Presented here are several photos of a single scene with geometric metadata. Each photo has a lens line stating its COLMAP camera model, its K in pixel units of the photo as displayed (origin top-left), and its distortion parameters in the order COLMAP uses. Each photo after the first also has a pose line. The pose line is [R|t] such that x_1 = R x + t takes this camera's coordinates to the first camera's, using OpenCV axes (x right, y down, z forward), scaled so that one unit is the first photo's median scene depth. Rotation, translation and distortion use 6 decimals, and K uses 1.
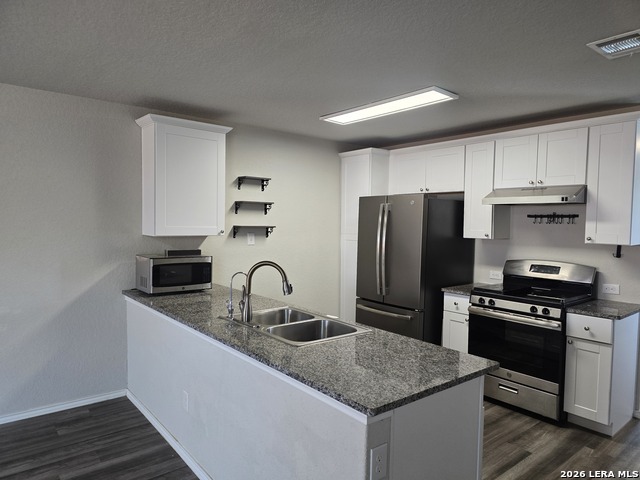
lens RADIAL K [[426.3, 0, 327.3], [0, 426.3, 238.0], [0, 0, 1]] dist [0.003902, -0.002507]
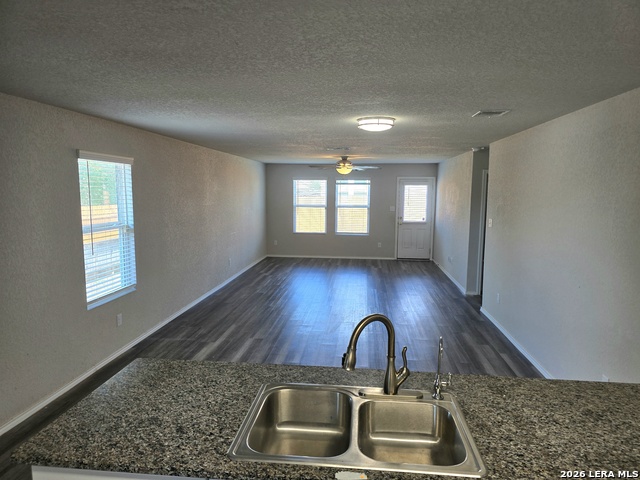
lens RADIAL K [[434.7, 0, 320.0], [0, 434.7, 240.0], [0, 0, 1]] dist [-0.002926, -0.004221]
pose [[-0.718495, 0.057467, -0.693154, 0.234199], [-0.046539, 0.990375, 0.130349, -0.088774], [0.693974, 0.125914, -0.708905, 0.845170]]
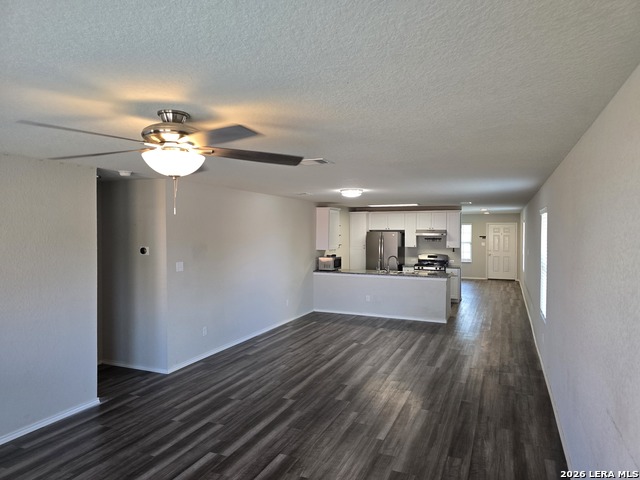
lens RADIAL K [[426.3, 0, 327.3], [0, 426.3, 238.0], [0, 0, 1]] dist [0.003902, -0.002507]
pose [[0.886371, -0.024985, 0.462301, -1.443000], [0.036531, 0.999204, -0.016040, -0.035229], [-0.461532, 0.031105, 0.886578, -1.247045]]
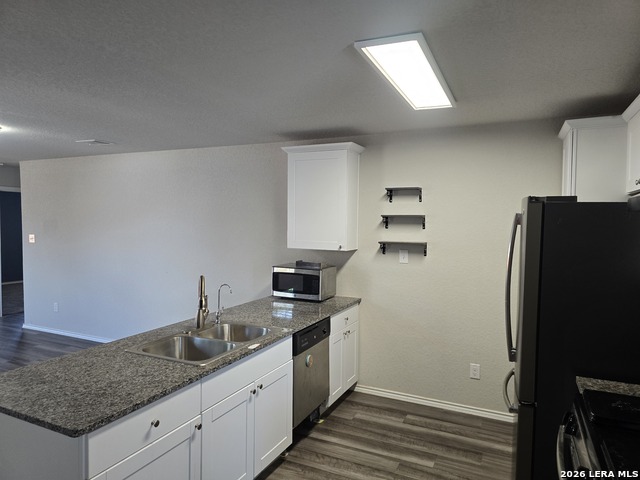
lens RADIAL K [[426.3, 0, 327.3], [0, 426.3, 238.0], [0, 0, 1]] dist [0.003902, -0.002507]
pose [[0.422317, 0.023010, -0.906156, 0.586818], [-0.041399, 0.999124, 0.006076, -0.037092], [0.905502, 0.034948, 0.422900, 0.492701]]
